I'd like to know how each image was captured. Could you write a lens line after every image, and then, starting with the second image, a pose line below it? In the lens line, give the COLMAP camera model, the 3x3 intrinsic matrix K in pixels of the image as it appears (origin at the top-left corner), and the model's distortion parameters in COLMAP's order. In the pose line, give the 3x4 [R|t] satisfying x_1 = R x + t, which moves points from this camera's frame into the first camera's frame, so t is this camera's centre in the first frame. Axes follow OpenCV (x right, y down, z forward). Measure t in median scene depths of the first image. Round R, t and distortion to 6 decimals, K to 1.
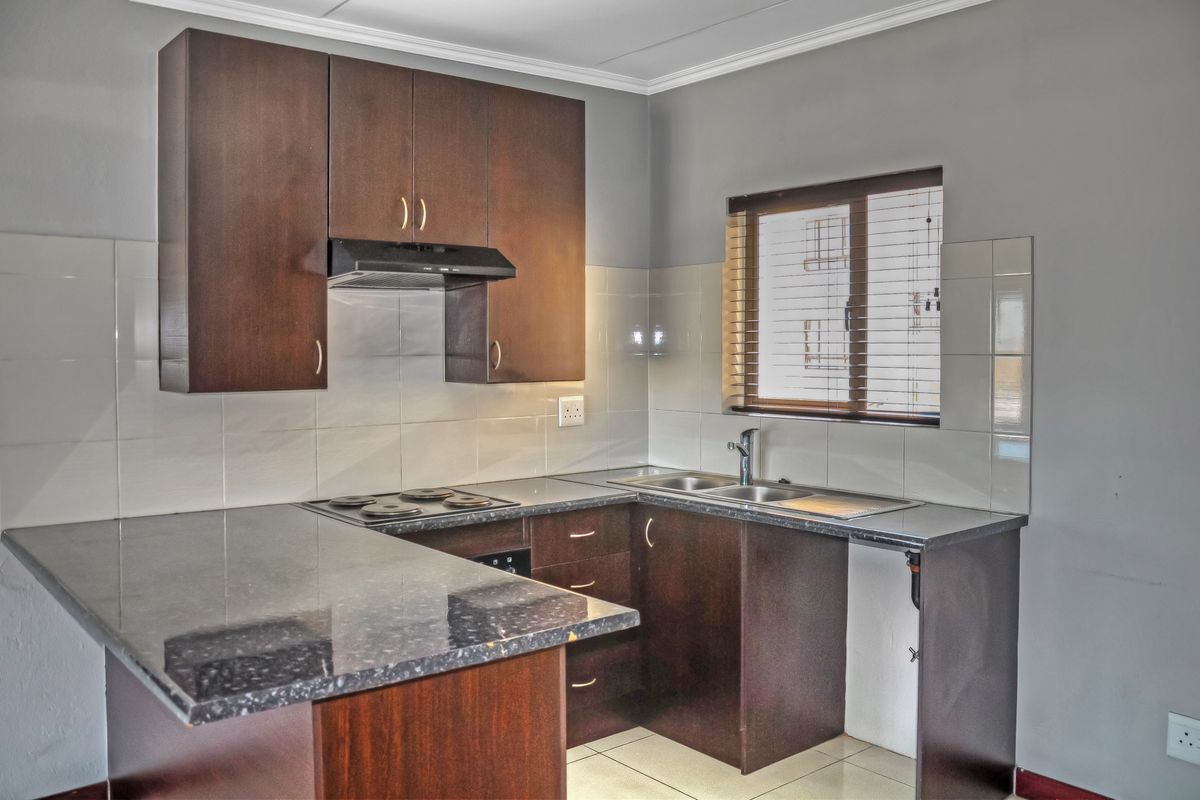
lens RADIAL K [[922.1, 0, 600.0], [0, 922.1, 400.0], [0, 0, 1]] dist [-0.063933, 0.001703]
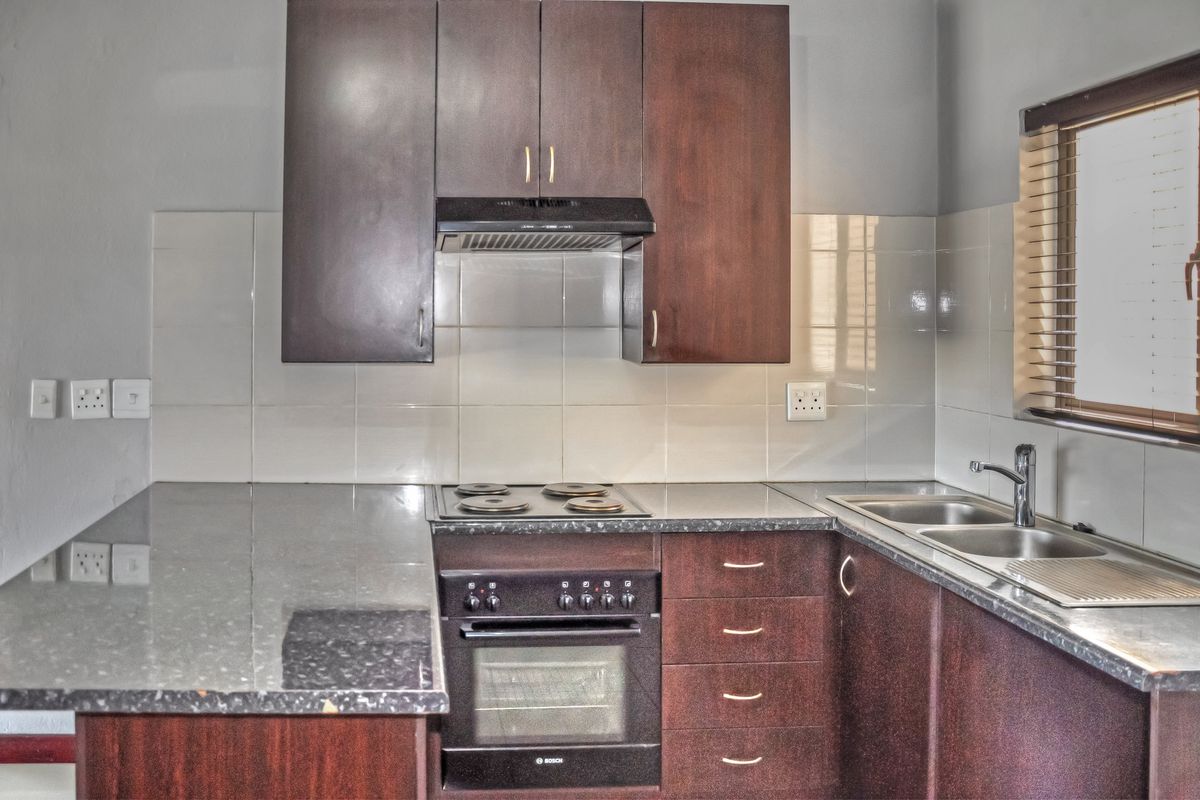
lens RADIAL K [[963.2, 0, 514.9], [0, 963.2, 350.9], [0, 0, 1]] dist [-0.056460, 0.007361]
pose [[0.818430, 0.026947, -0.573974, 0.256878], [-0.041504, 0.999063, -0.012277, -0.013073], [0.573106, 0.033870, 0.818781, 0.216287]]
